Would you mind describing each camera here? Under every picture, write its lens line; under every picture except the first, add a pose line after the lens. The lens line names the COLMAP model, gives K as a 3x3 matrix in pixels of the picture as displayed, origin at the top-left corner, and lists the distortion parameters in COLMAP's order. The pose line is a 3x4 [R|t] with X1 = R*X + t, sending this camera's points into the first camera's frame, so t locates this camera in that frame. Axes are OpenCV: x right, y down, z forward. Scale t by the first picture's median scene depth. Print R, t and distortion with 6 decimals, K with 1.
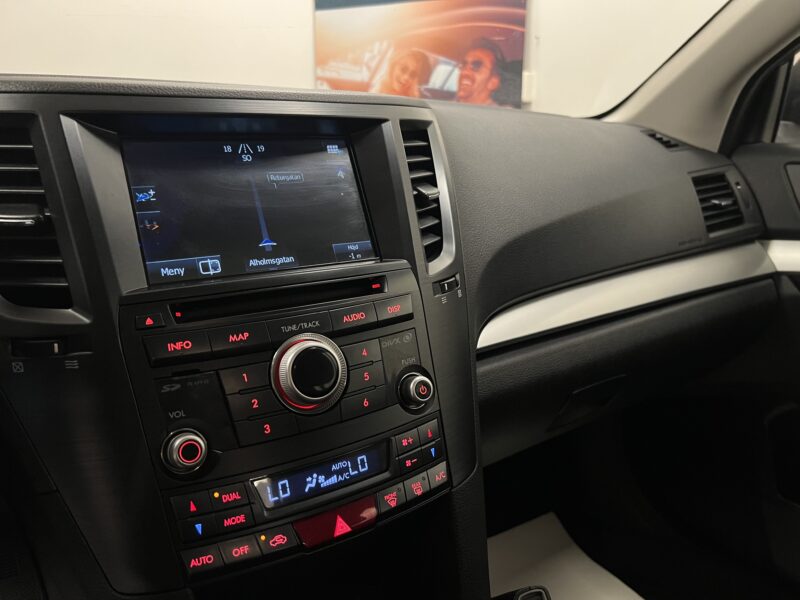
lens RADIAL K [[611.5, 0, 400.4], [0, 611.5, 301.2], [0, 0, 1]] dist [0.048892, -0.066822]
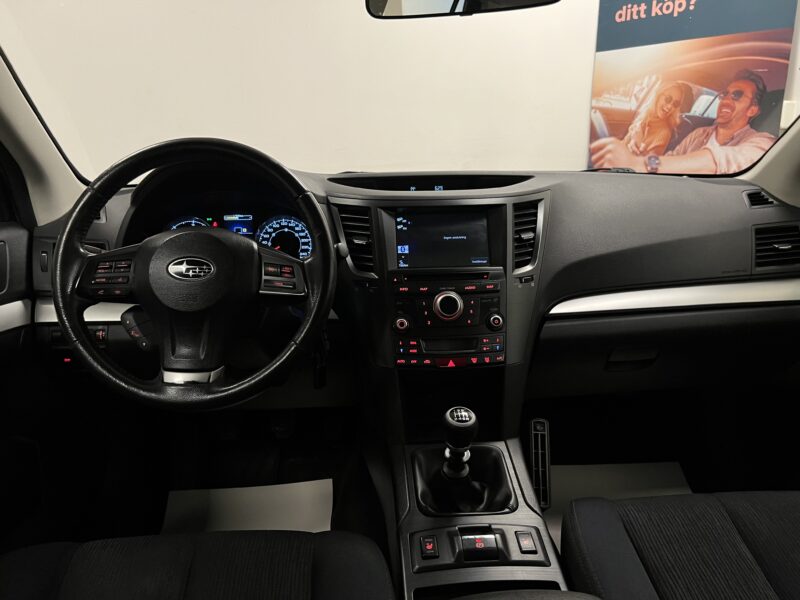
lens RADIAL K [[611.5, 0, 395.6], [0, 611.5, 302.5], [0, 0, 1]] dist [0.048892, -0.066822]
pose [[0.872934, 0.119892, -0.472876, 0.707198], [-0.112330, 0.992682, 0.044320, 0.008911], [0.474729, 0.014429, 0.880014, -1.123558]]
